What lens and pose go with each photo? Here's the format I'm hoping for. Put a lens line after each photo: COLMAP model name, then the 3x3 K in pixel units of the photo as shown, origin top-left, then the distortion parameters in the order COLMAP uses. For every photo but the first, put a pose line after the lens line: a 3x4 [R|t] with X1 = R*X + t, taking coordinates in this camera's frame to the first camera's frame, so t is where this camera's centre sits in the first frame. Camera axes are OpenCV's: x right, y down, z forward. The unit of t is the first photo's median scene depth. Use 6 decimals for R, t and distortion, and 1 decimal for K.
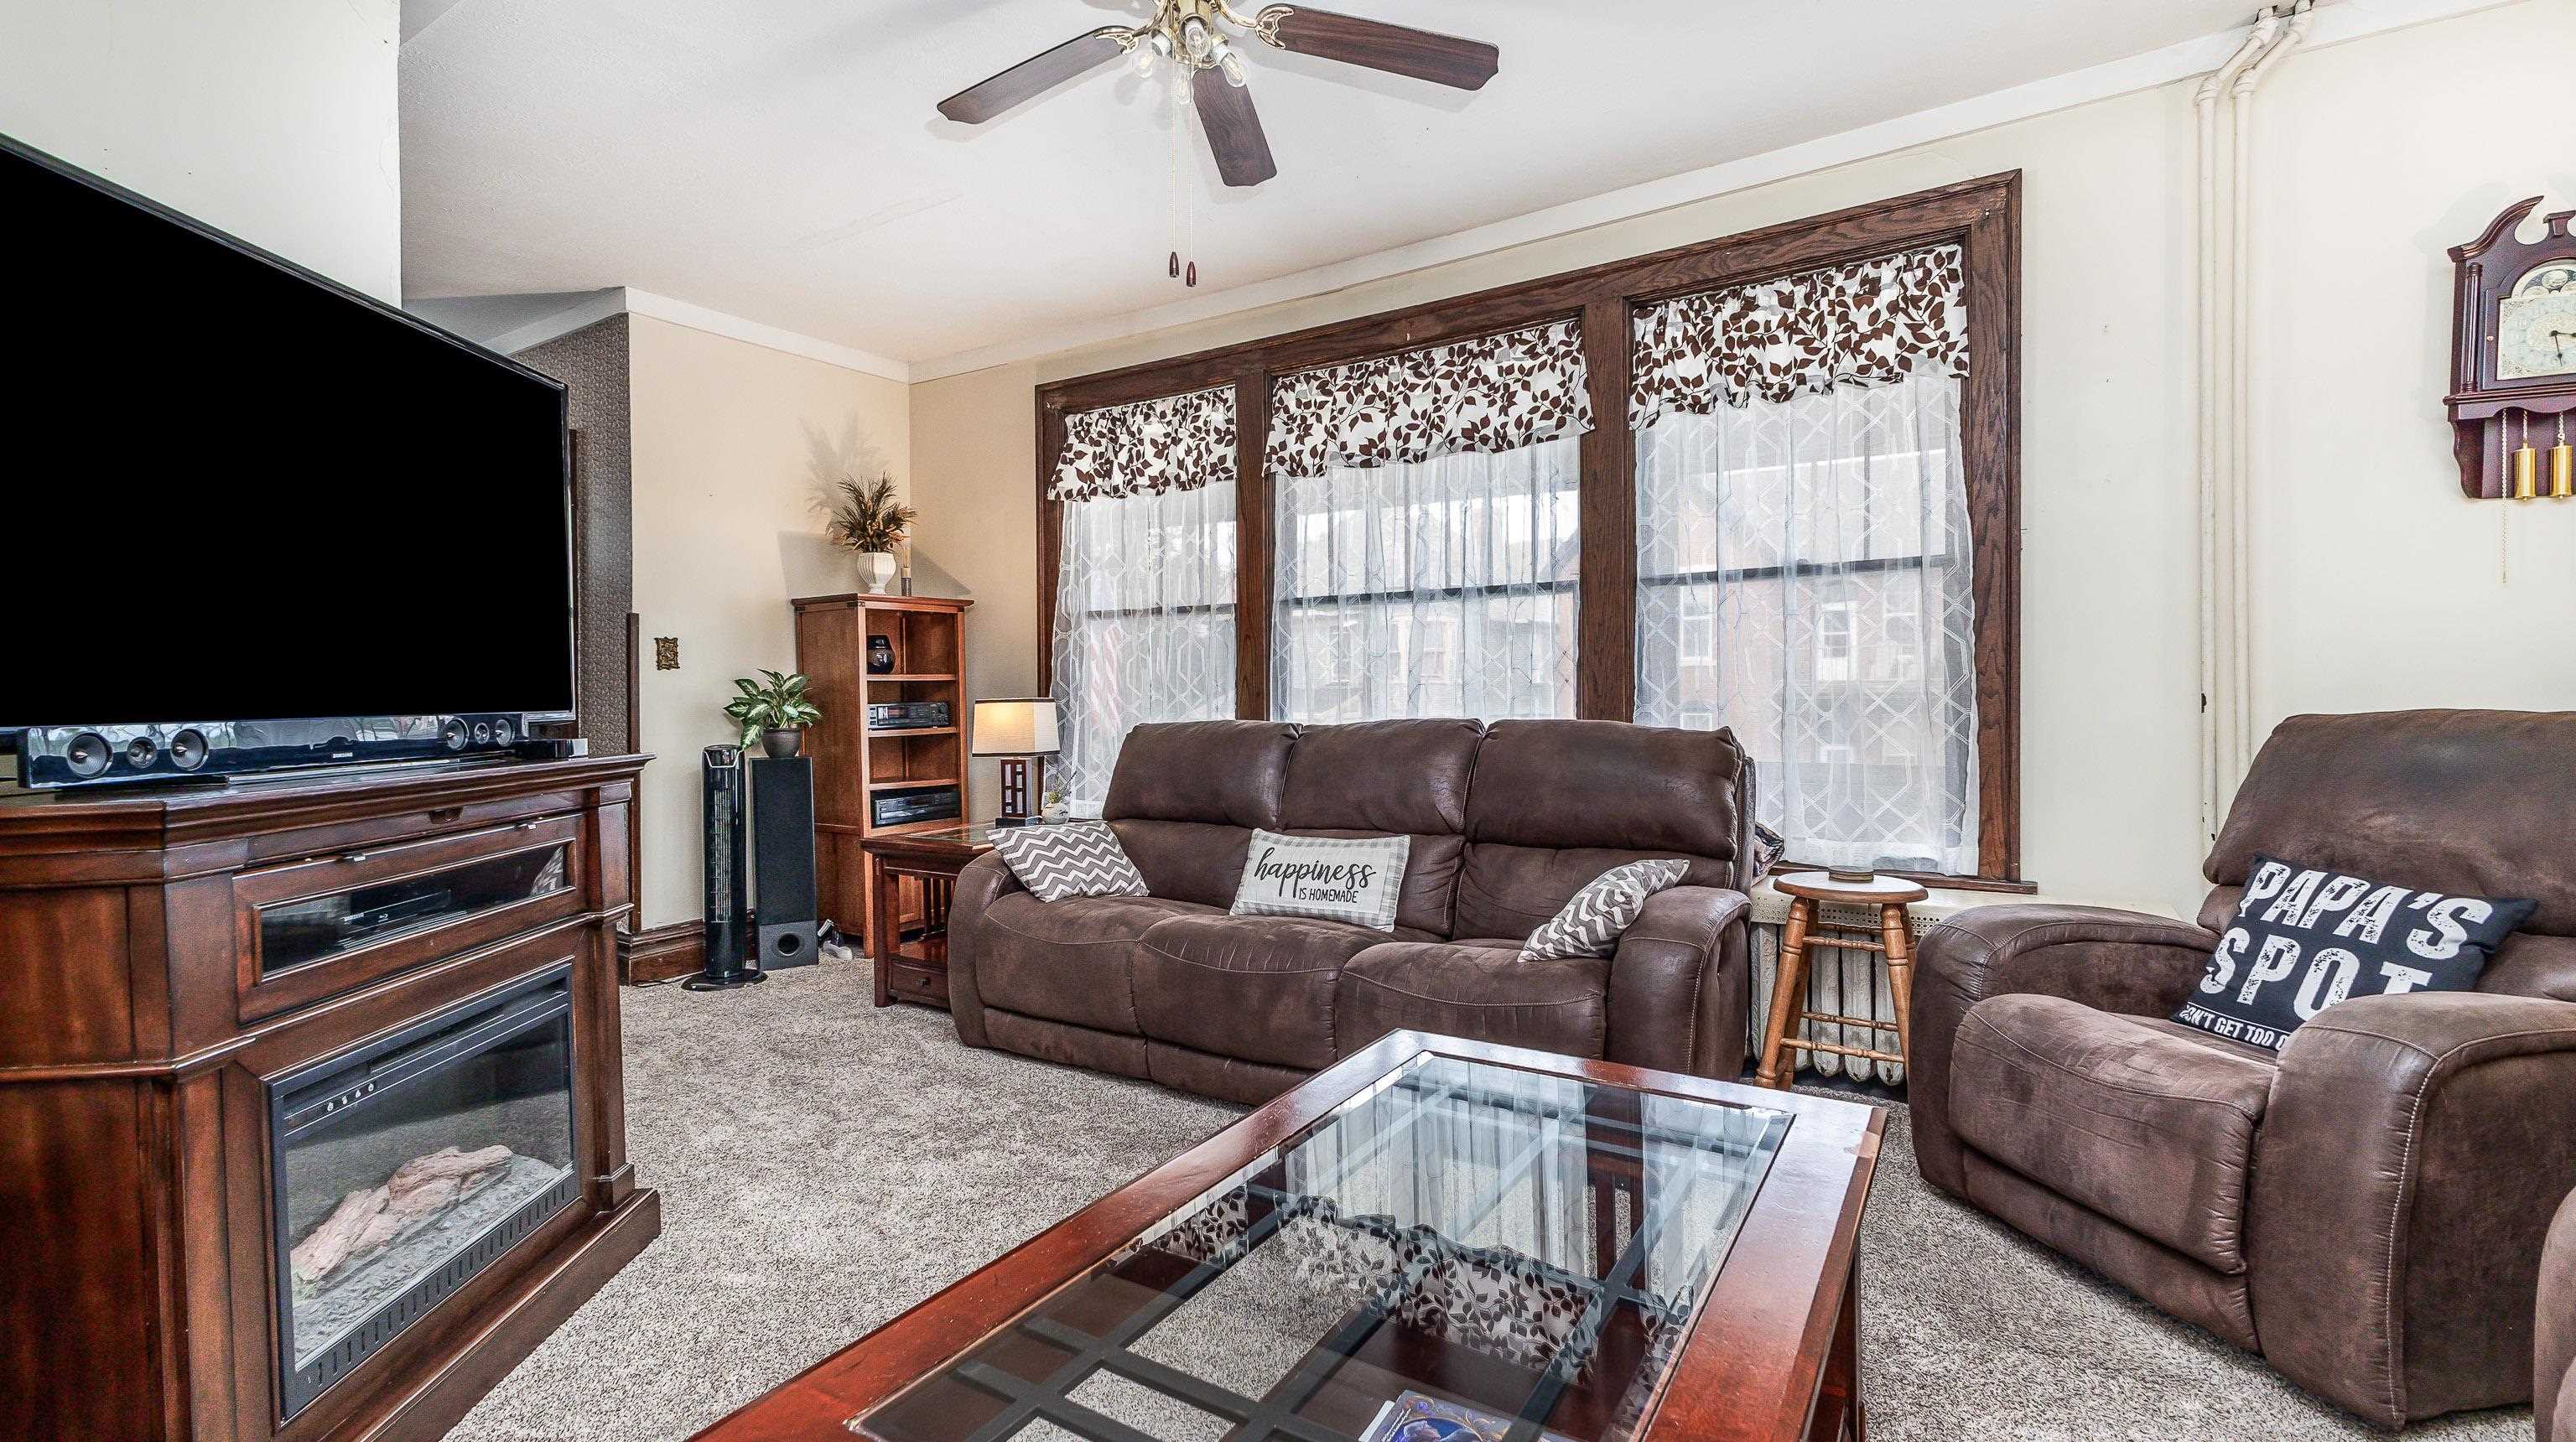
lens RADIAL K [[1139.6, 0, 1284.6], [0, 1139.6, 710.2], [0, 0, 1]] dist [0.017702, -0.004105]
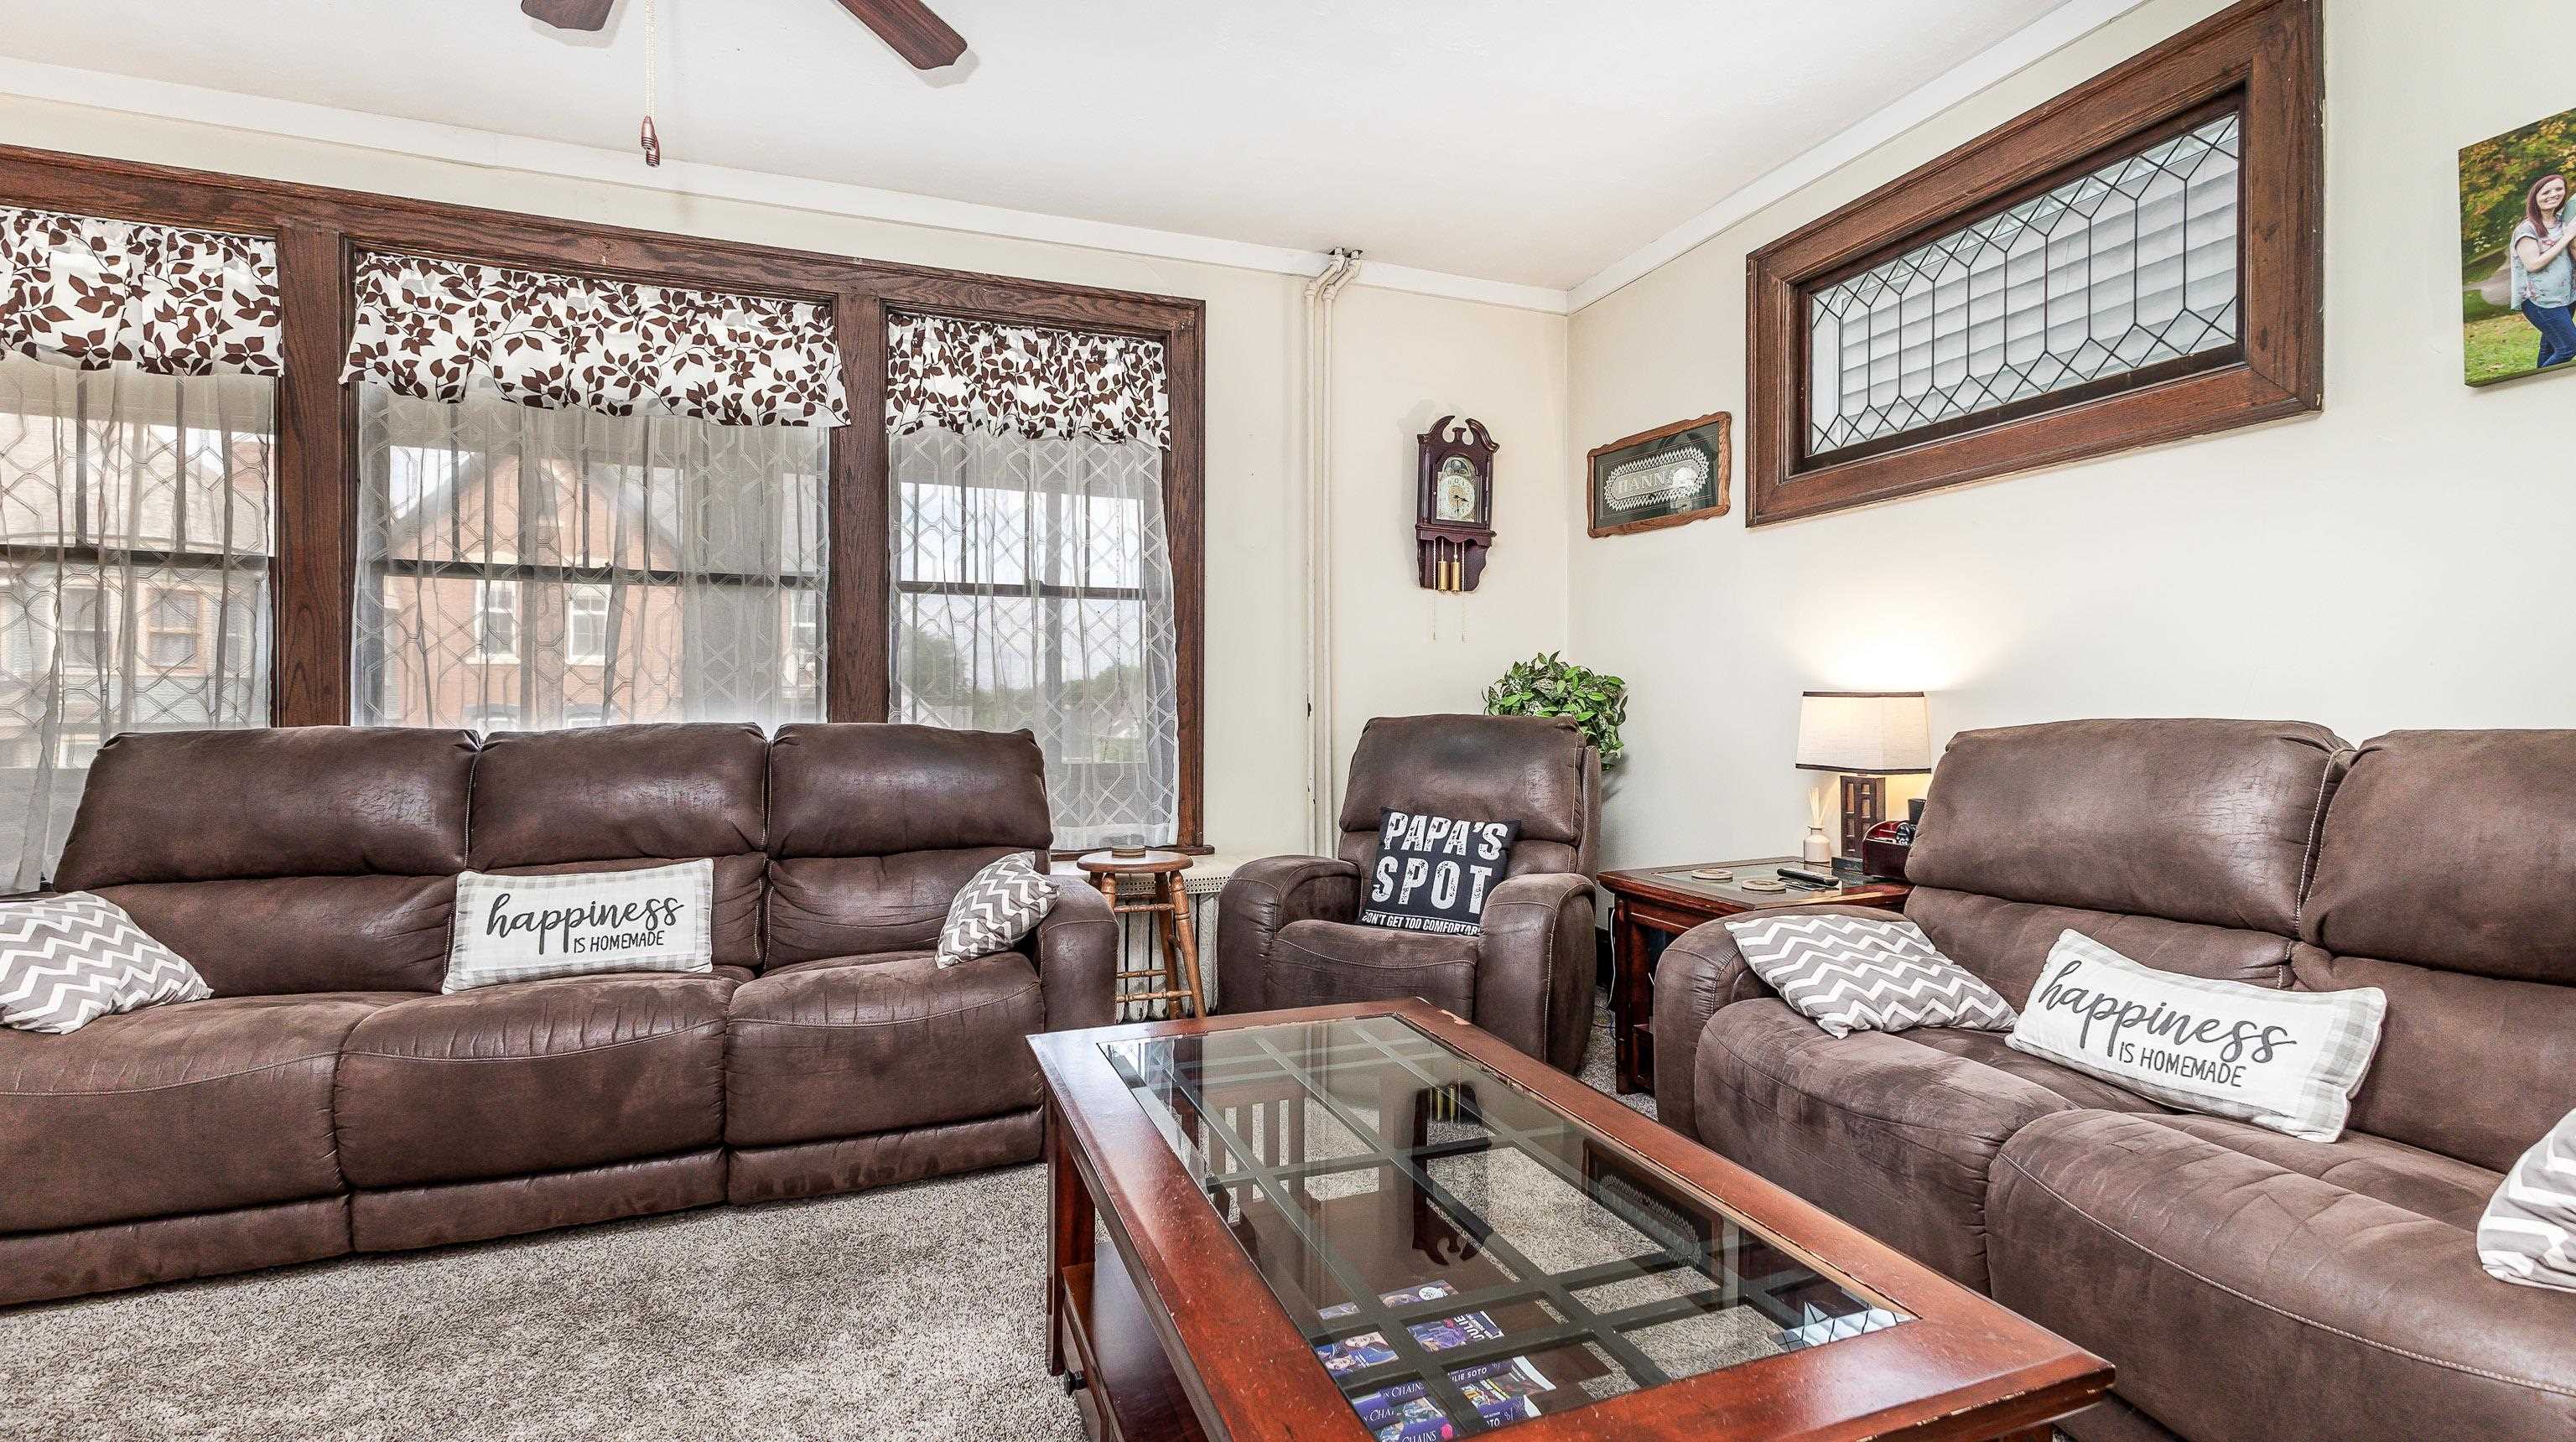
lens RADIAL K [[1139.6, 0, 1290.8], [0, 1139.6, 716.0], [0, 0, 1]] dist [0.017702, -0.004105]
pose [[0.604814, 0.001842, 0.796365, -0.305628], [-0.001083, 0.999998, -0.001490, 0.003123], [-0.796366, 0.000039, 0.604815, 0.125470]]
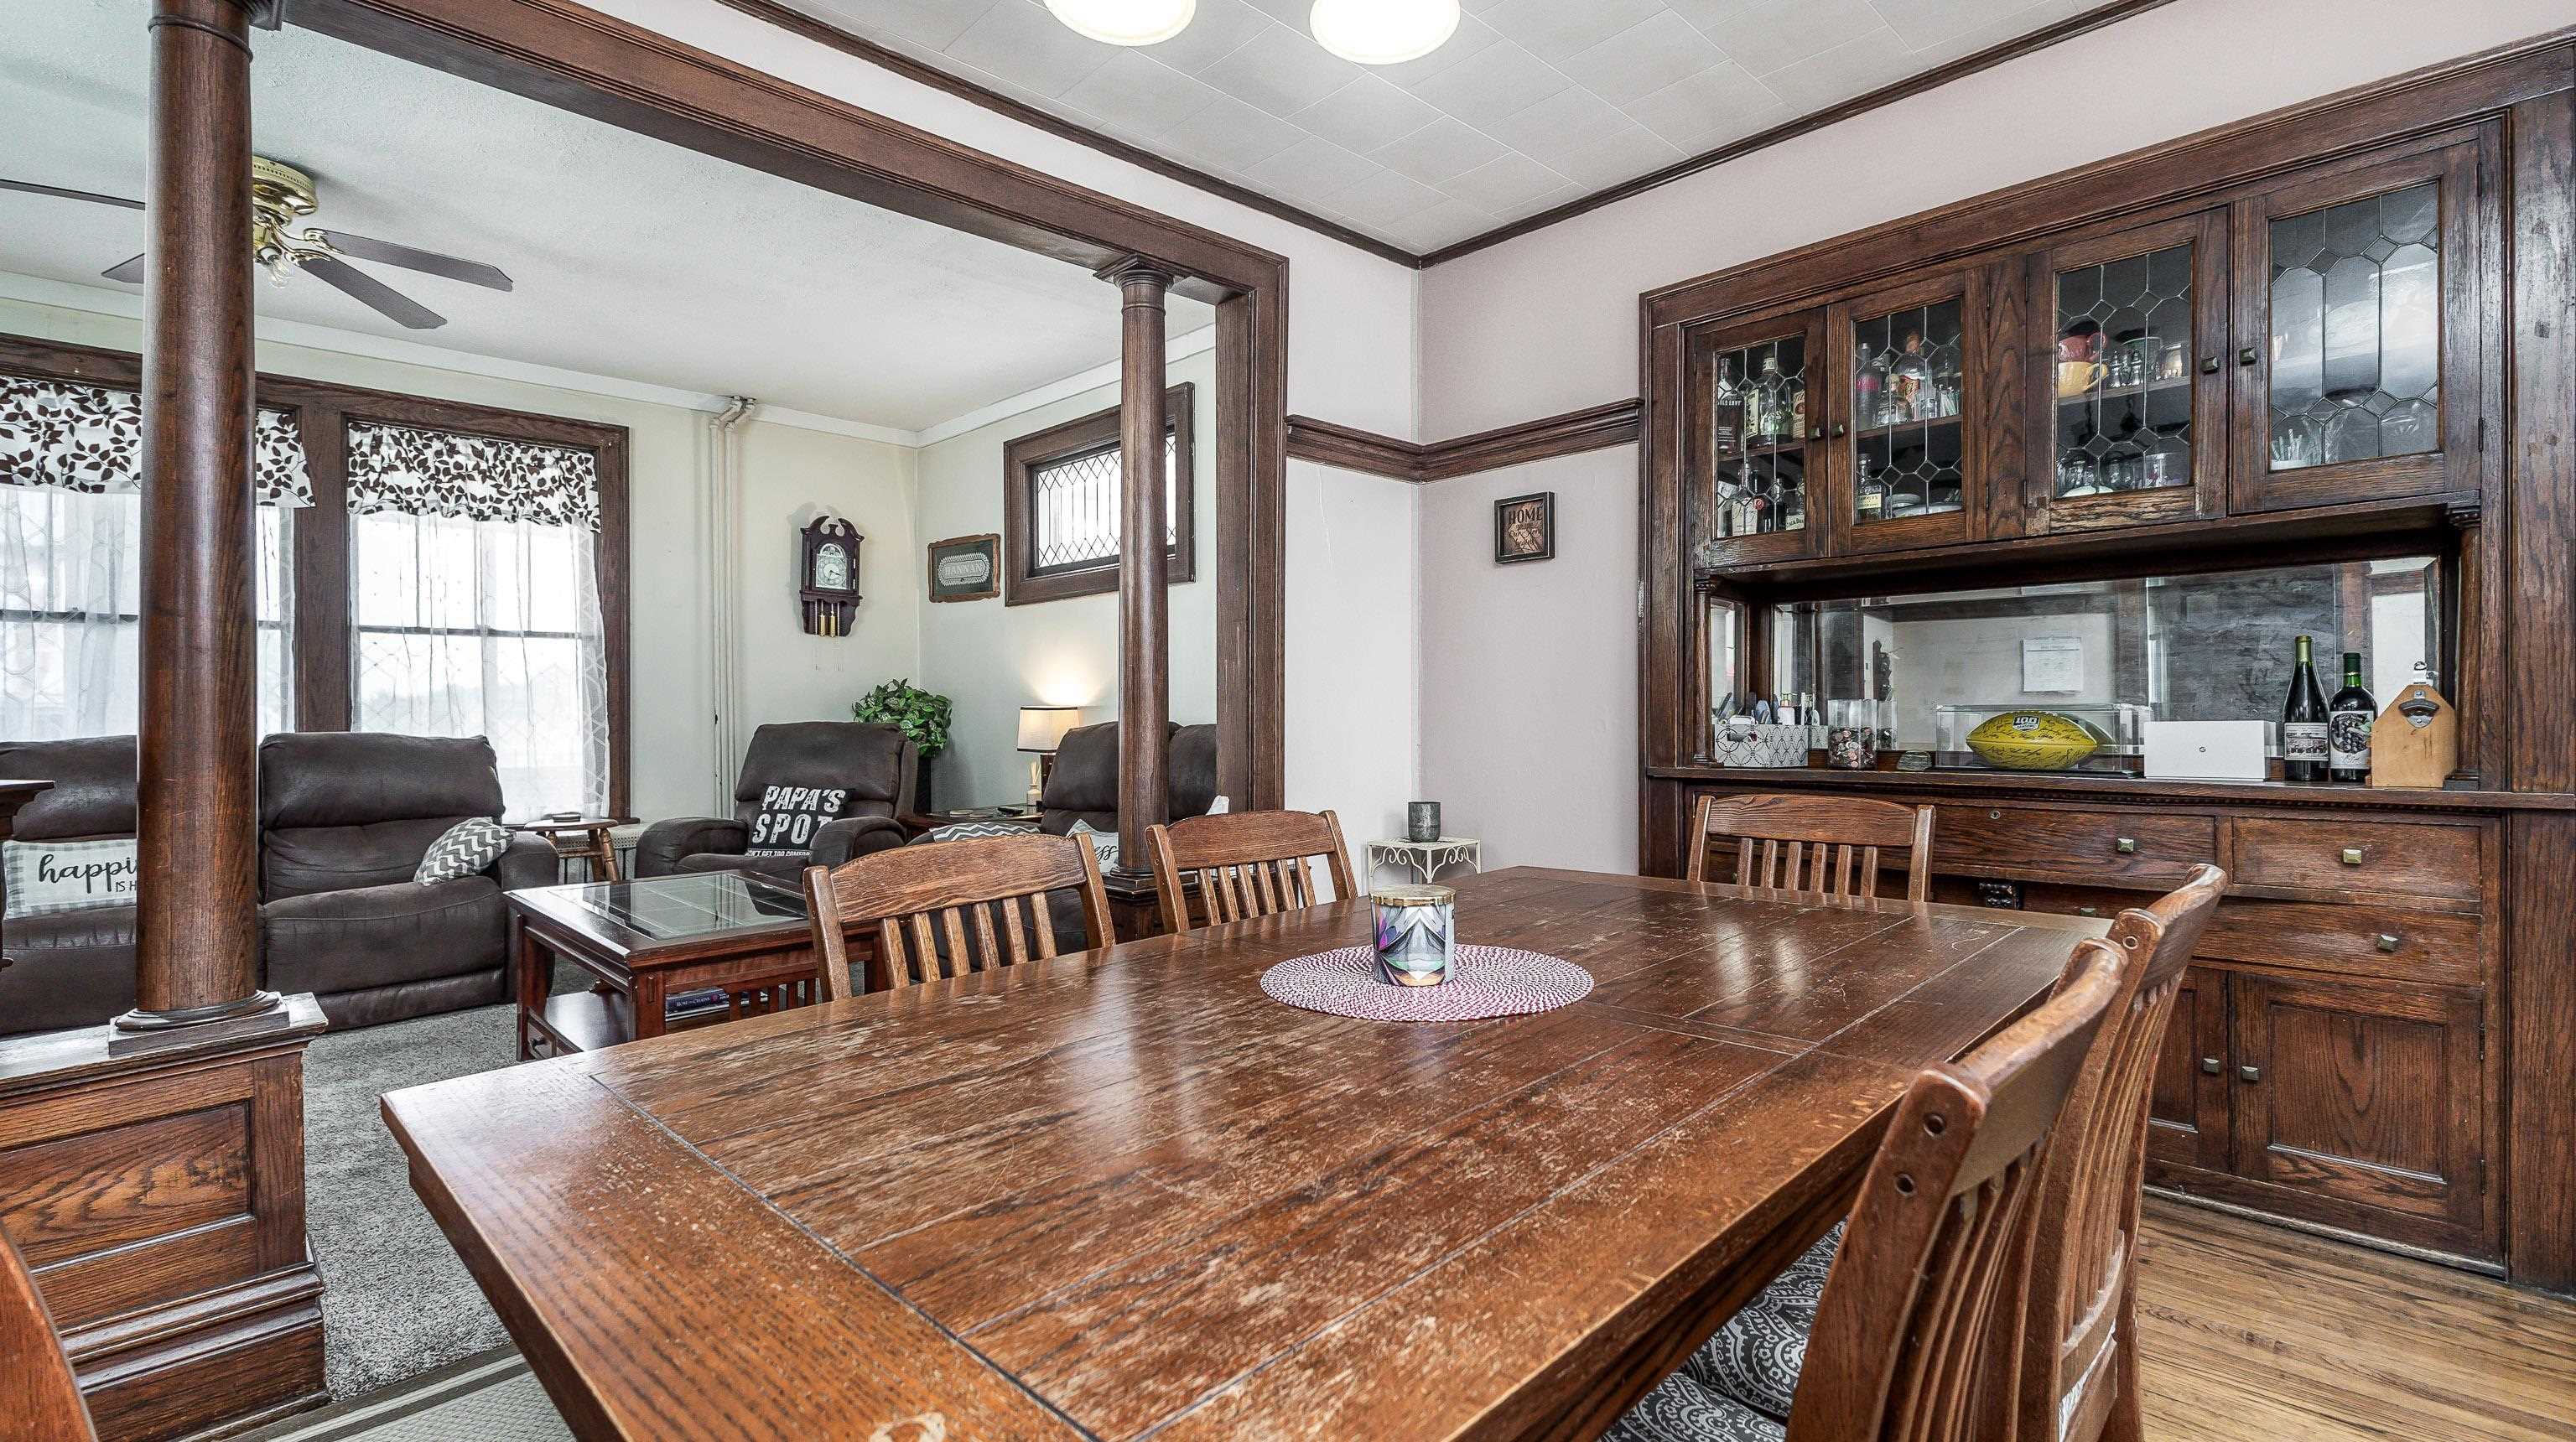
lens RADIAL K [[1139.6, 0, 1282.6], [0, 1139.6, 715.2], [0, 0, 1]] dist [0.017702, -0.004105]
pose [[0.231969, 0.002814, 0.972719, -0.810406], [0.008777, 0.999949, -0.004985, 0.004589], [-0.972684, 0.009694, 0.231932, -0.389351]]
